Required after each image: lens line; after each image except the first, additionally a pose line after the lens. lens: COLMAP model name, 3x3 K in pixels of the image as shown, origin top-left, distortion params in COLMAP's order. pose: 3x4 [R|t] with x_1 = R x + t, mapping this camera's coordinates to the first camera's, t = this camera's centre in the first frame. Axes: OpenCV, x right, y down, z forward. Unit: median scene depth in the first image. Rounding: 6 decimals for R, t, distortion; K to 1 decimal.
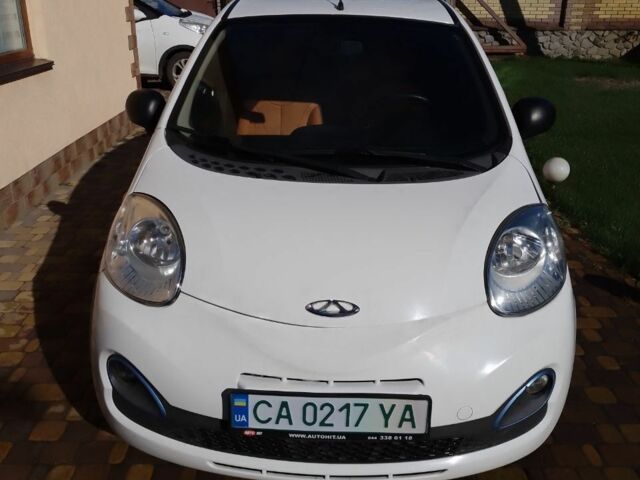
lens RADIAL K [[621.9, 0, 320.0], [0, 621.9, 240.0], [0, 0, 1]] dist [0.078383, -0.127682]
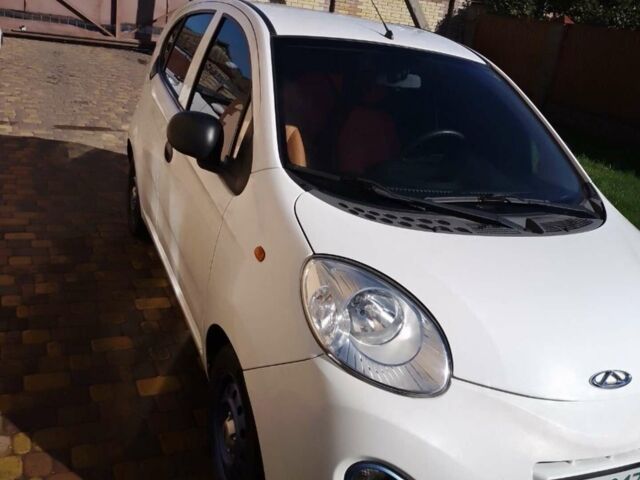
lens RADIAL K [[621.9, 0, 320.0], [0, 621.9, 240.0], [0, 0, 1]] dist [0.078383, -0.127682]
pose [[0.911247, -0.033472, 0.410498, -0.675079], [0.031800, 0.999435, 0.010902, -0.111484], [-0.410631, 0.003120, 0.911796, 0.265228]]
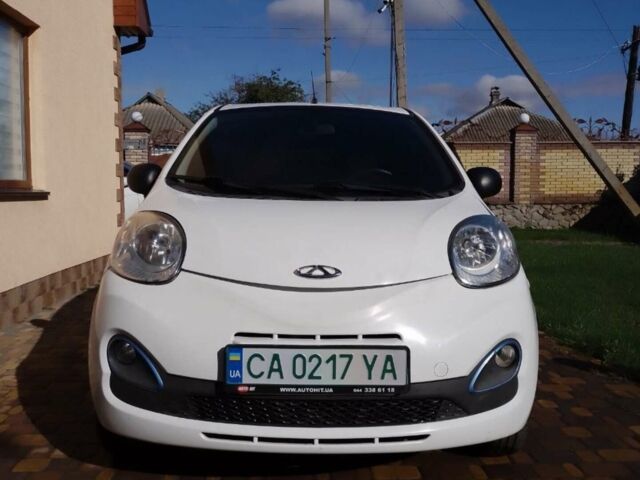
lens RADIAL K [[621.9, 0, 320.0], [0, 621.9, 240.0], [0, 0, 1]] dist [0.078383, -0.127682]
pose [[0.998773, -0.016631, 0.046653, -0.023769], [0.029575, 0.955826, -0.292442, 0.336115], [-0.039728, 0.293463, 0.955144, -0.087652]]
